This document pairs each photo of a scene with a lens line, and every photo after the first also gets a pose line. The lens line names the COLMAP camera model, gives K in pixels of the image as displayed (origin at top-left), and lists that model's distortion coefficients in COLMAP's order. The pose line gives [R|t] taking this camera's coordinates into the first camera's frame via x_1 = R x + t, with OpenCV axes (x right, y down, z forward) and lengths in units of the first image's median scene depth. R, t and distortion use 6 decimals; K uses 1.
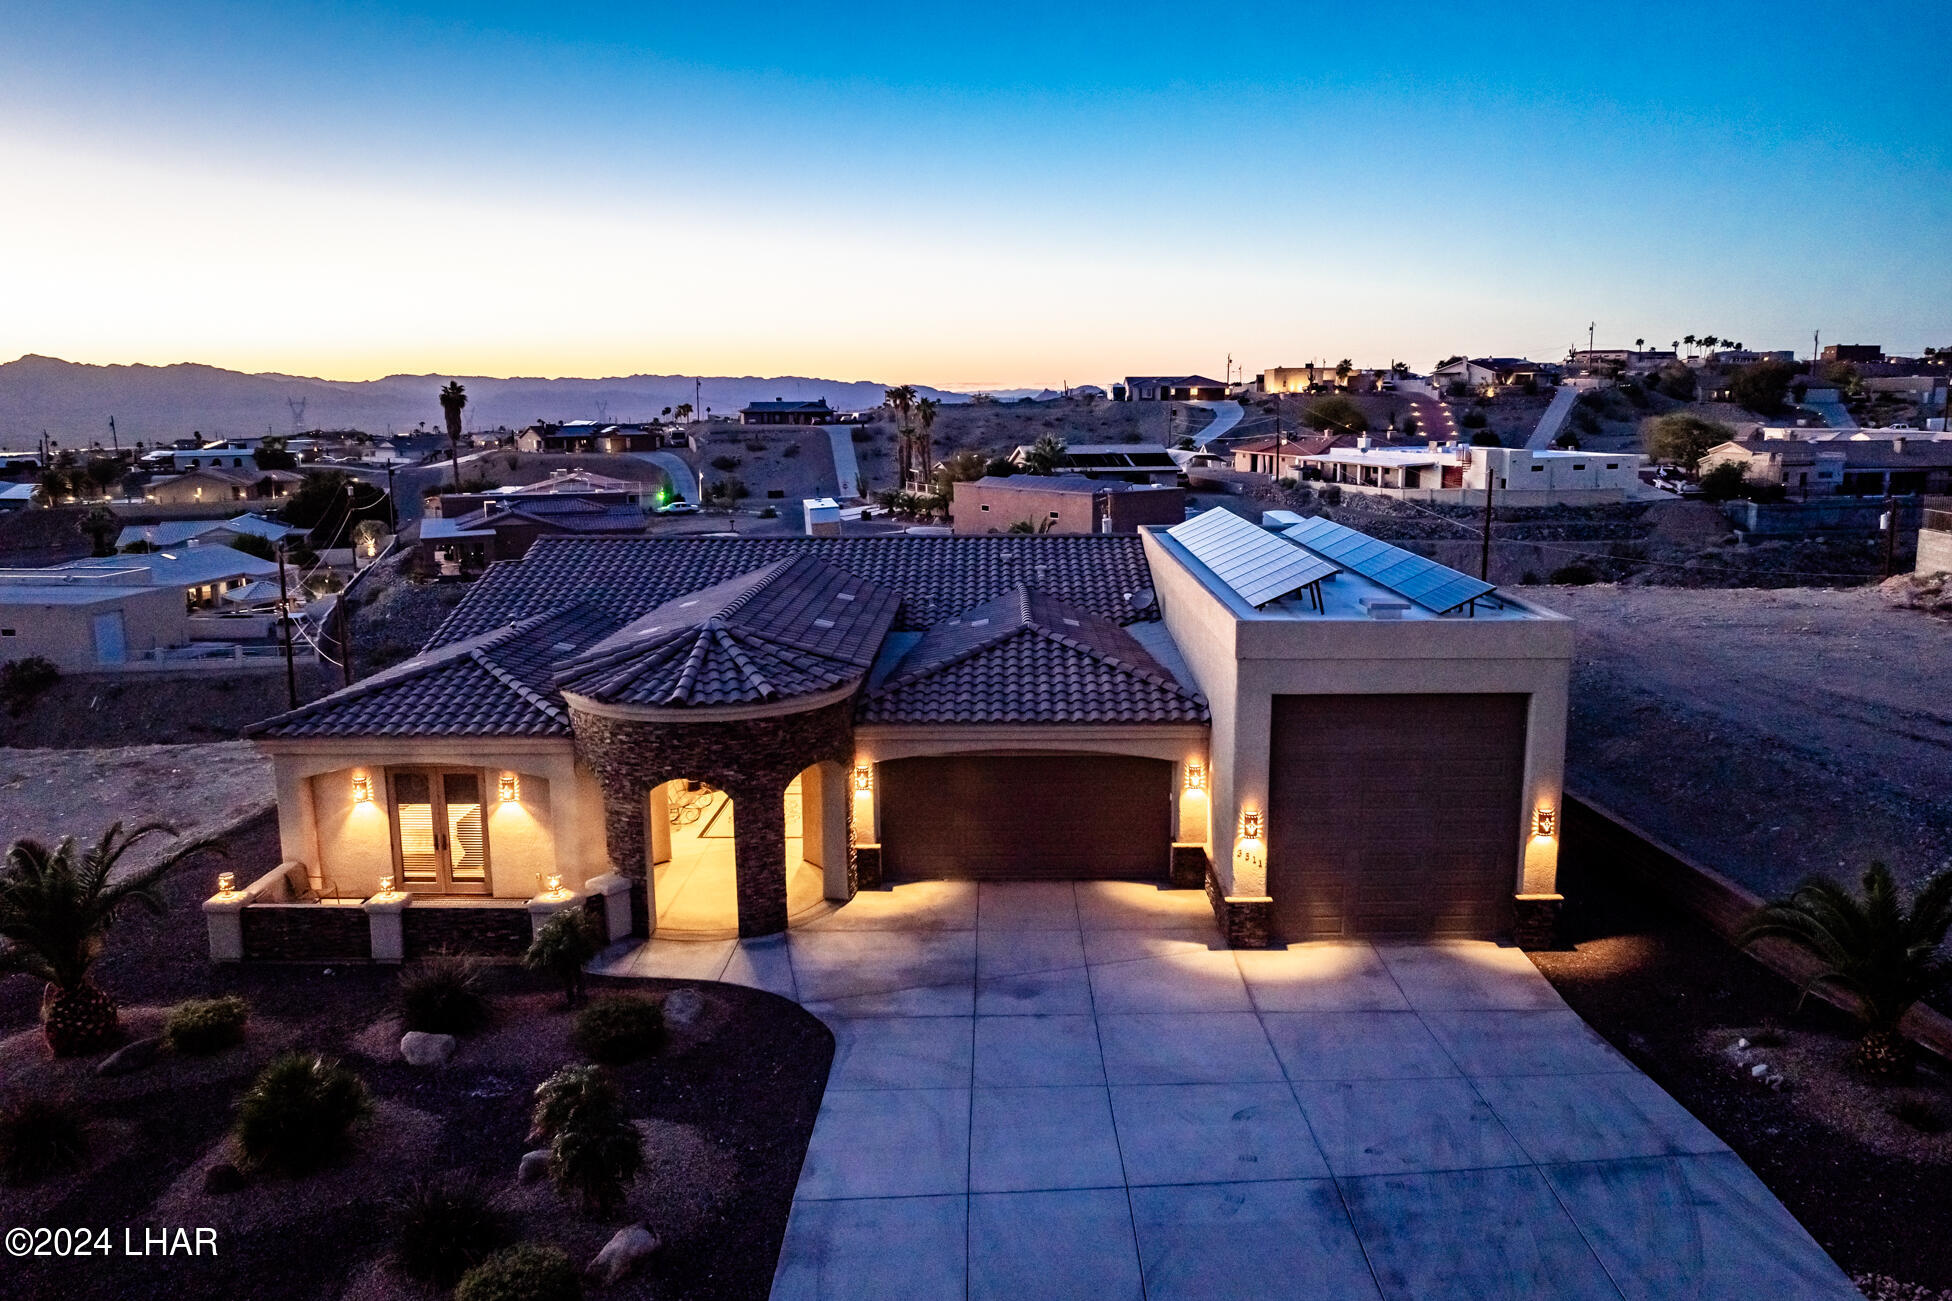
lens RADIAL K [[1401.3, 0, 1010.3], [0, 1401.3, 650.9], [0, 0, 1]] dist [-0.045232, 0.003728]
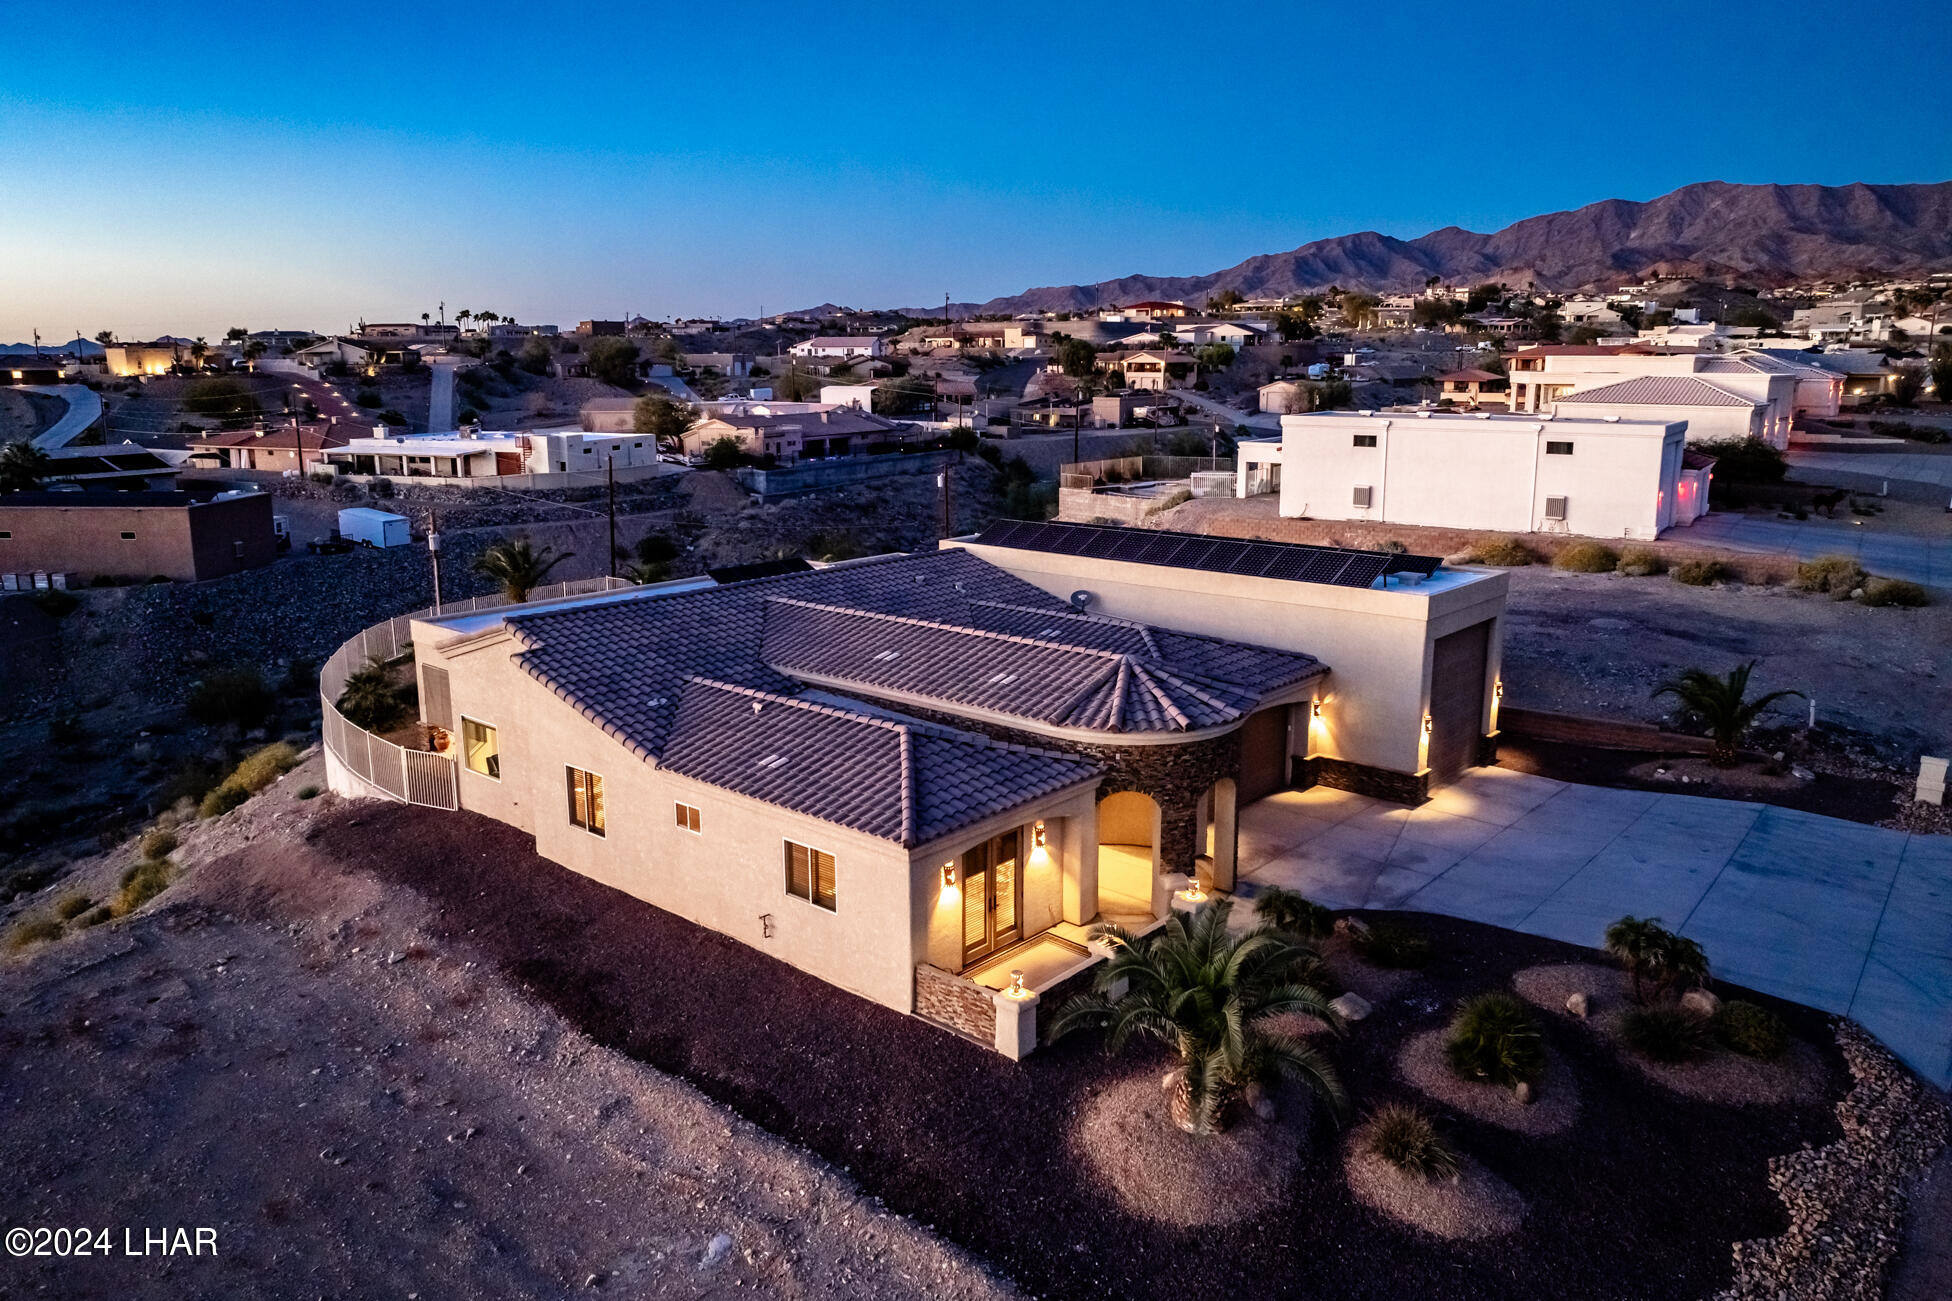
lens RADIAL K [[1363.5, 0, 976.0], [0, 1363.5, 650.5], [0, 0, 1]] dist [-0.039633, -0.001530]
pose [[0.656481, -0.153894, 0.738477, -0.293068], [0.132534, 0.987271, 0.087924, -0.036623], [-0.742608, 0.040153, 0.668521, 0.080554]]
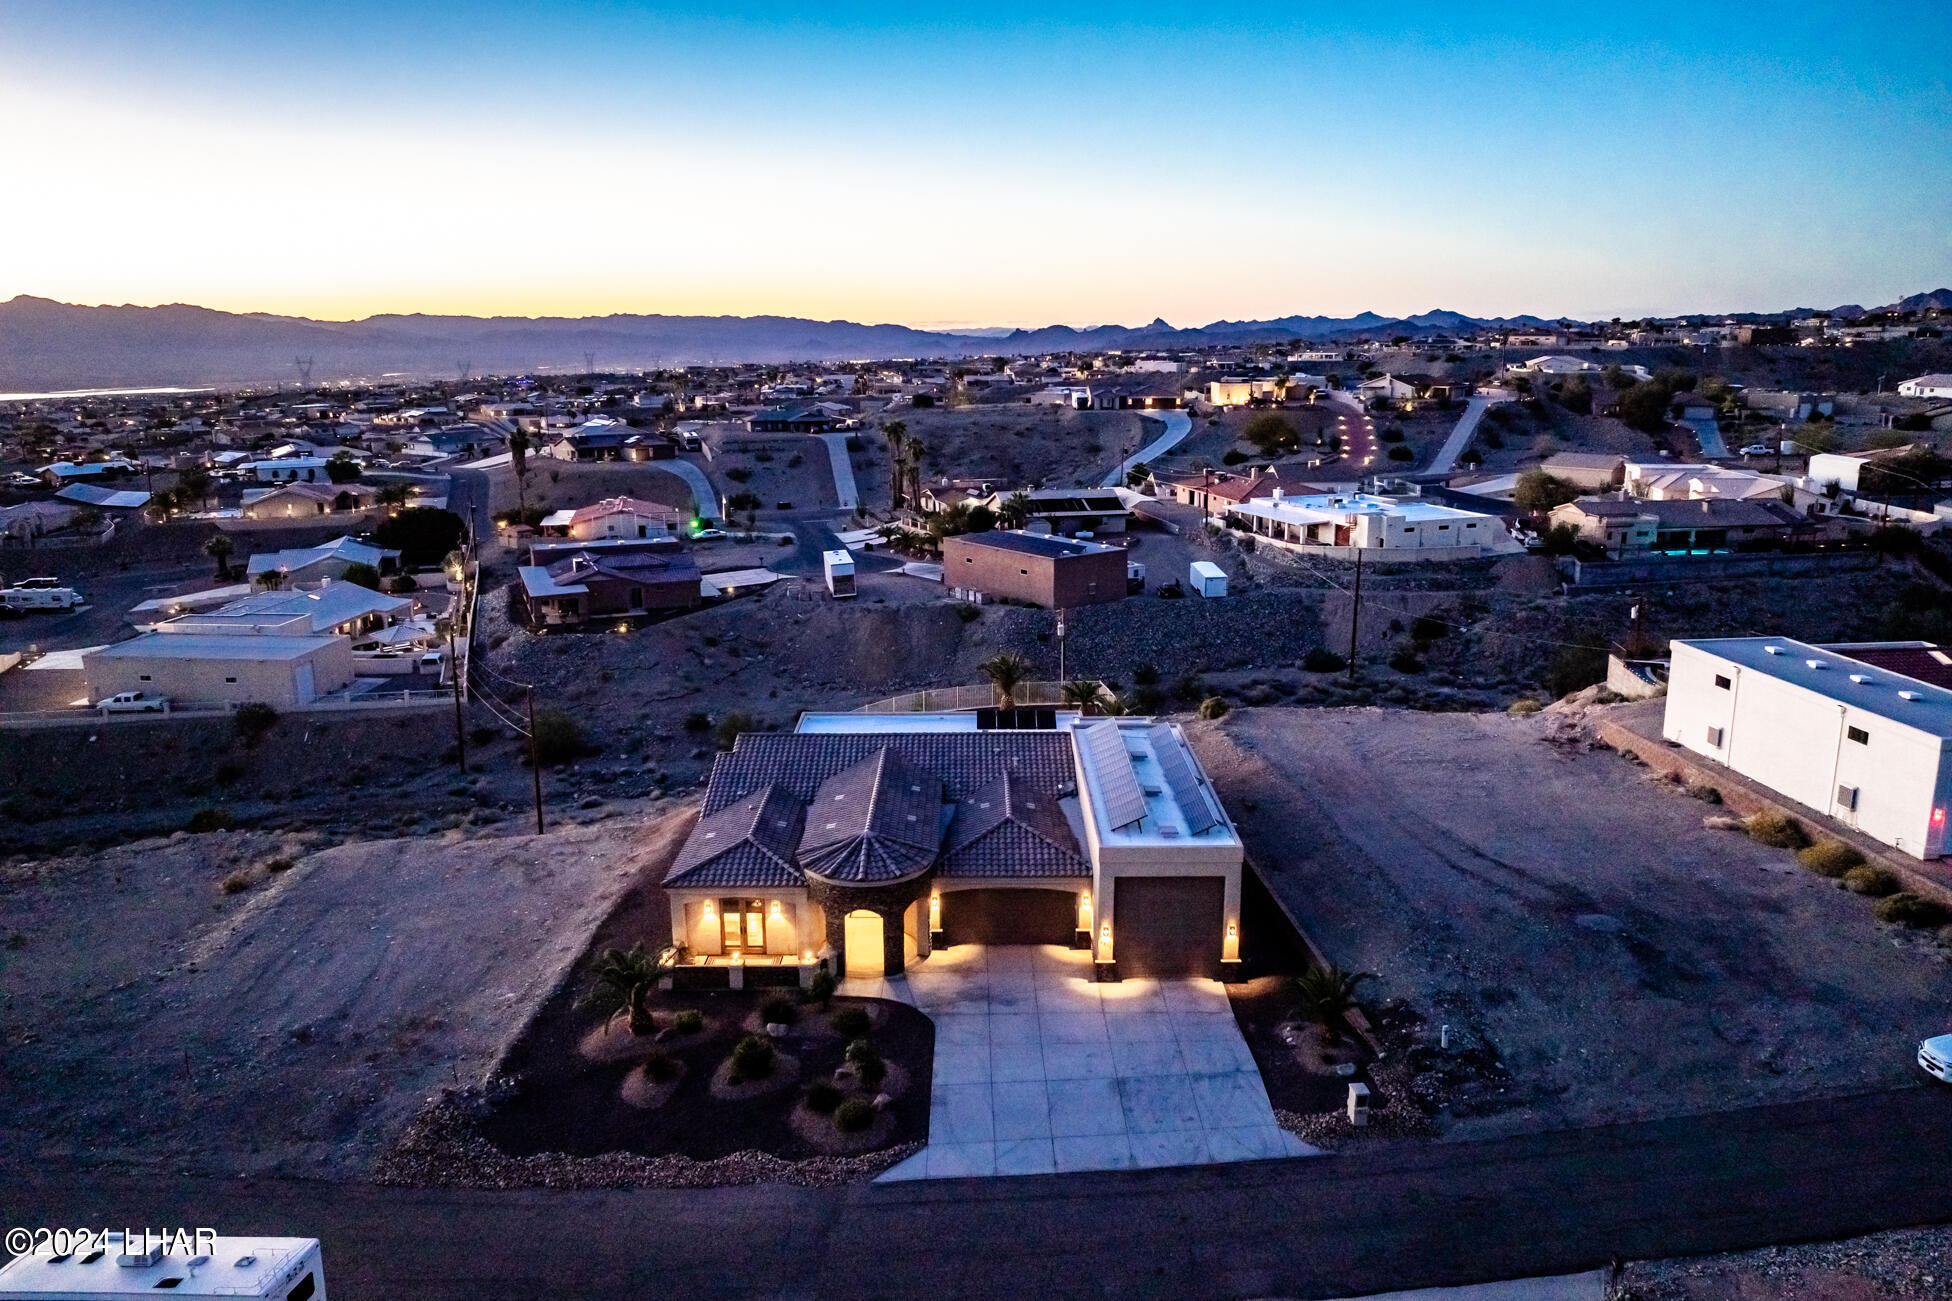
lens RADIAL K [[1363.5, 0, 976.0], [0, 1363.5, 650.5], [0, 0, 1]] dist [-0.039633, -0.001530]
pose [[0.999989, -0.000595, -0.004642, -0.007872], [0.000826, 0.998755, 0.049869, -0.104882], [0.004606, -0.049872, 0.998745, -0.286830]]
